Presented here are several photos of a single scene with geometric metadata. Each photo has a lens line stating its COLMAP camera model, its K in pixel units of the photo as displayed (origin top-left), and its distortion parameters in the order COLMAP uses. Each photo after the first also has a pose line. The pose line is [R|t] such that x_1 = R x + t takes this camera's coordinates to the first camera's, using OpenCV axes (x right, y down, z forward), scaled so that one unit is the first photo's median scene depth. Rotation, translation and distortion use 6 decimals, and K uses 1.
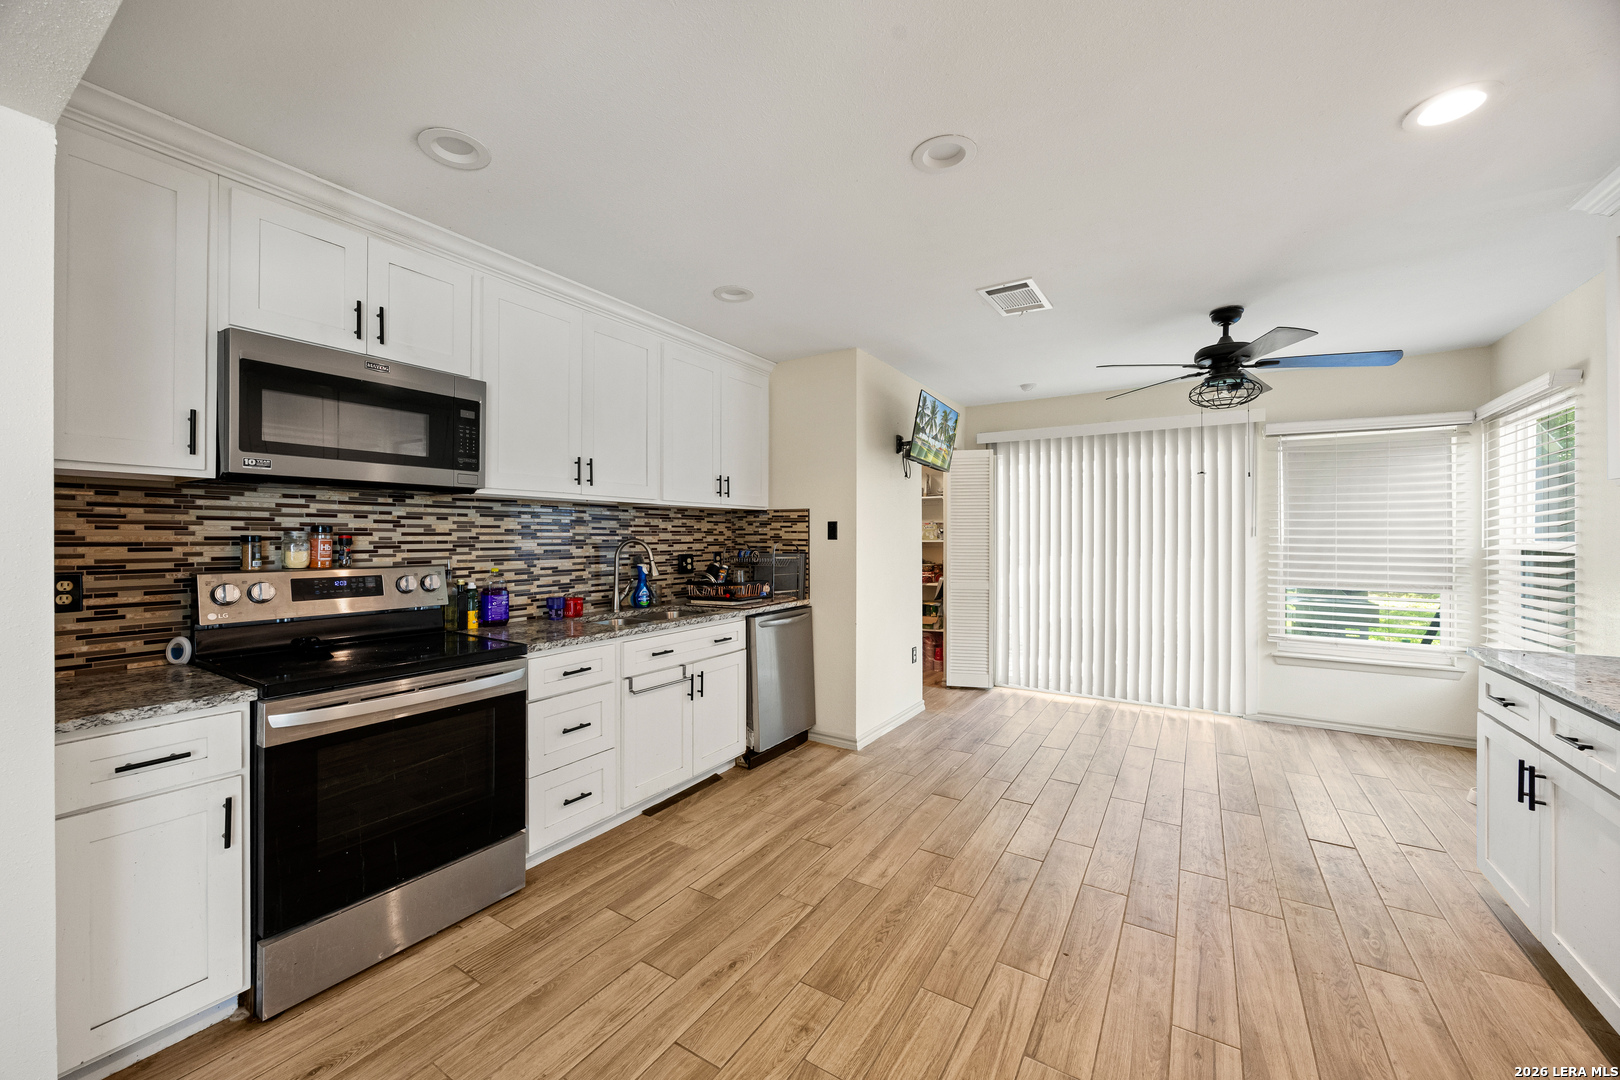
lens RADIAL K [[621.1, 0, 803.0], [0, 621.1, 538.5], [0, 0, 1]] dist [-0.002064, 0.000137]
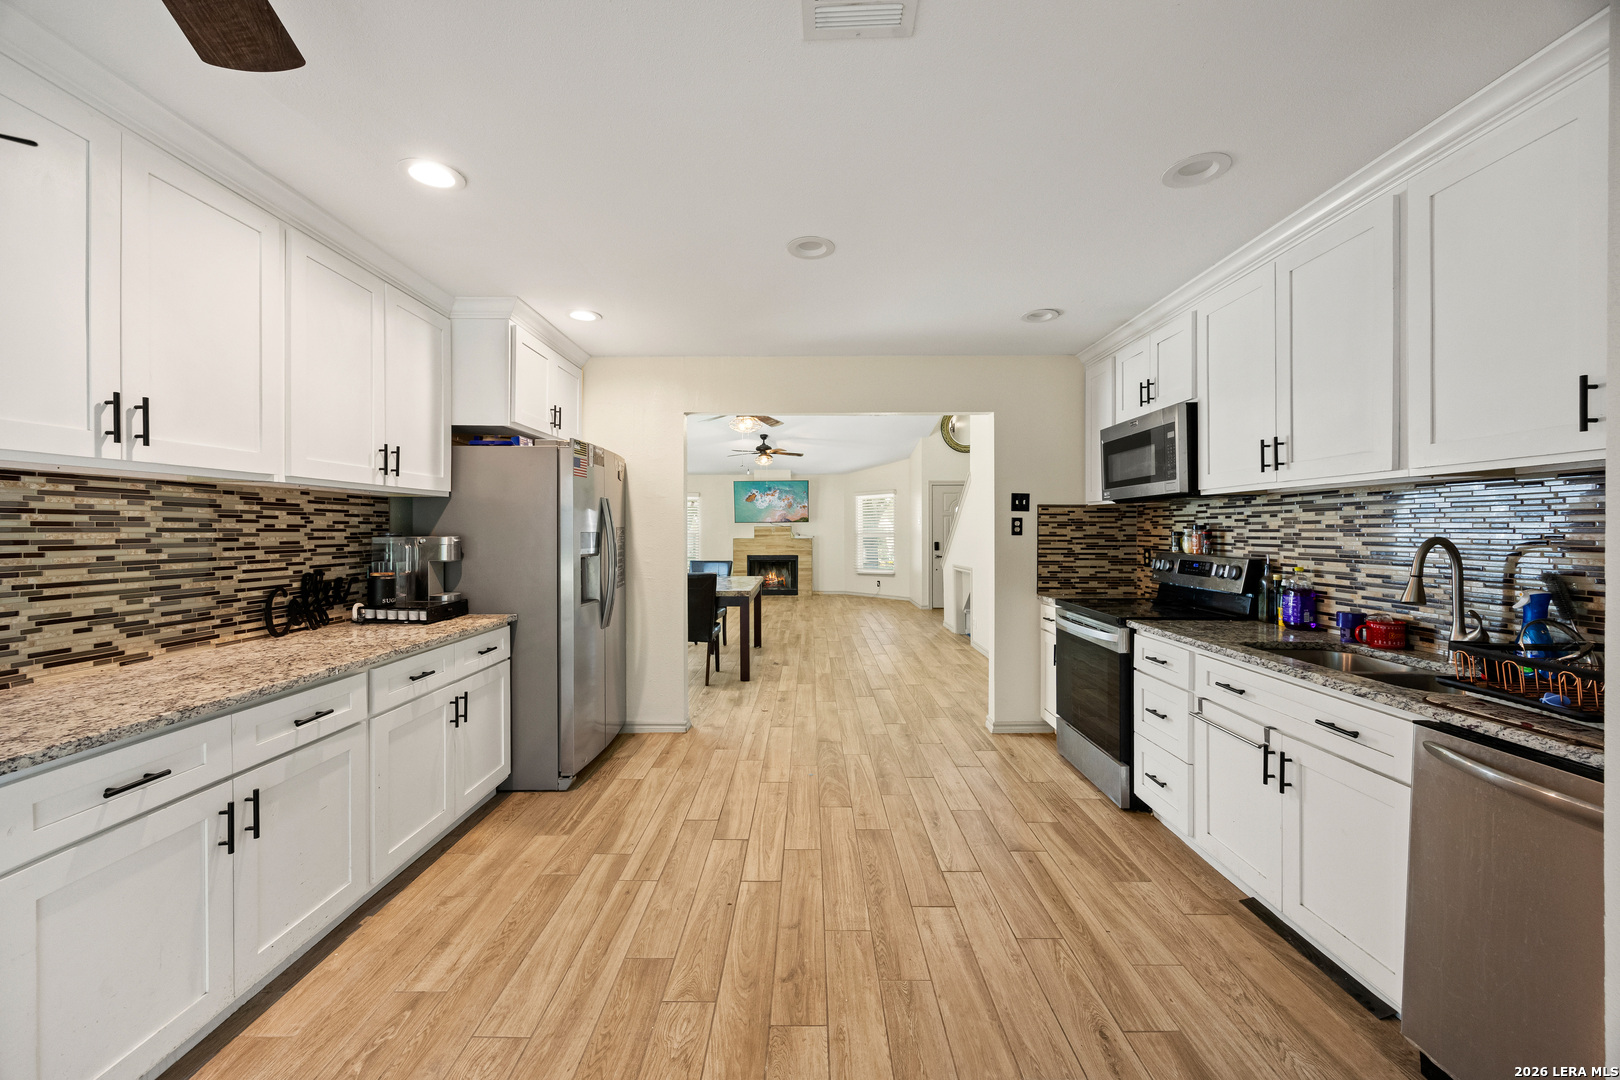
lens RADIAL K [[624.2, 0, 806.3], [0, 624.2, 529.5], [0, 0, 1]] dist [-0.004355, 0.000237]
pose [[-0.846241, 0.000230, -0.532801, 0.670464], [-0.000802, 0.999998, 0.001706, -0.010198], [0.532800, 0.001871, -0.846239, 1.497307]]
